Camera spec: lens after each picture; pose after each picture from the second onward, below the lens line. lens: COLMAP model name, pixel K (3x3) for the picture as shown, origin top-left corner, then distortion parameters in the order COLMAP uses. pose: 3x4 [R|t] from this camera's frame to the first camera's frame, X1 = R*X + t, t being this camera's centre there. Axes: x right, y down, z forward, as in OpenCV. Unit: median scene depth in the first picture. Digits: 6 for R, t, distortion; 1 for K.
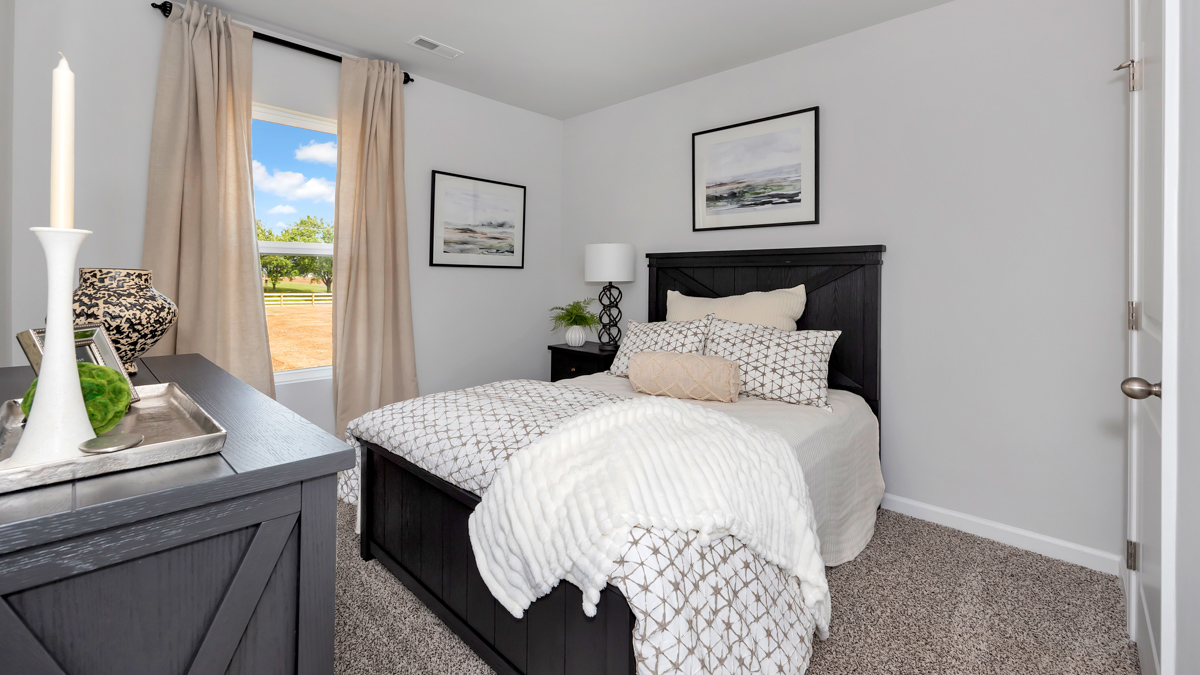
lens RADIAL K [[513.7, 0, 593.7], [0, 513.7, 289.6], [0, 0, 1]] dist [-0.003470, -0.000760]
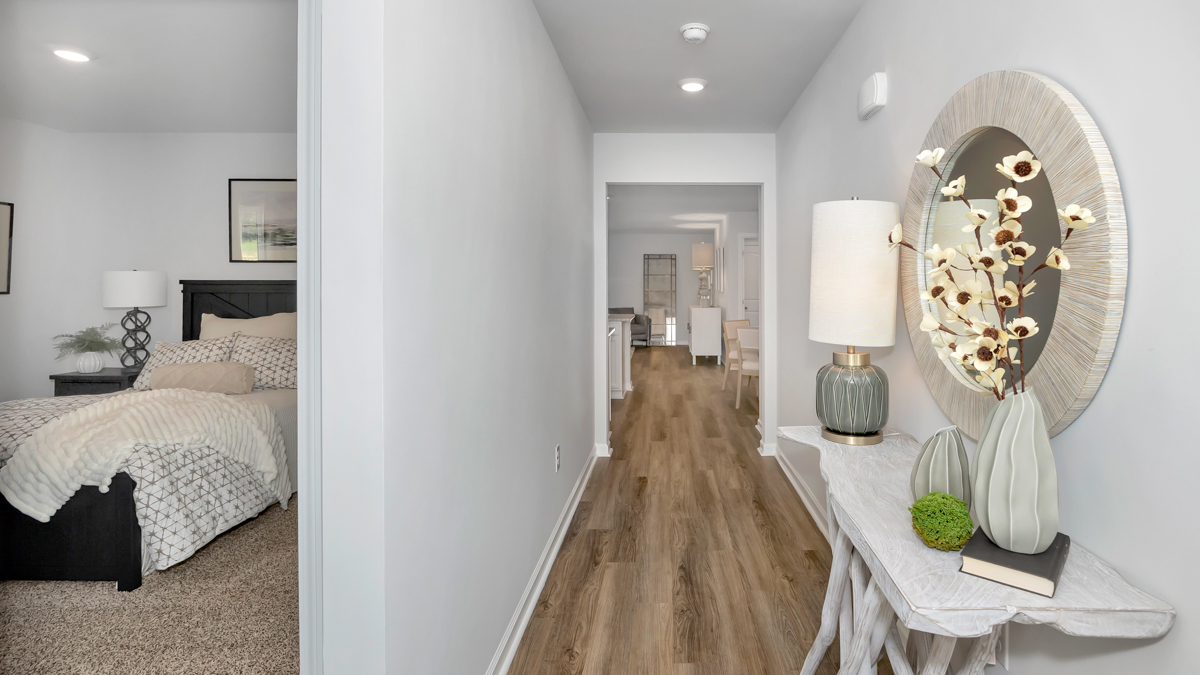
lens RADIAL K [[513.7, 0, 593.7], [0, 513.7, 289.6], [0, 0, 1]] dist [-0.003470, -0.000760]
pose [[0.734876, -0.003417, 0.678193, 0.014897], [0.022554, 0.999557, -0.019403, -0.013555], [-0.677826, 0.029555, 0.734628, -0.570668]]
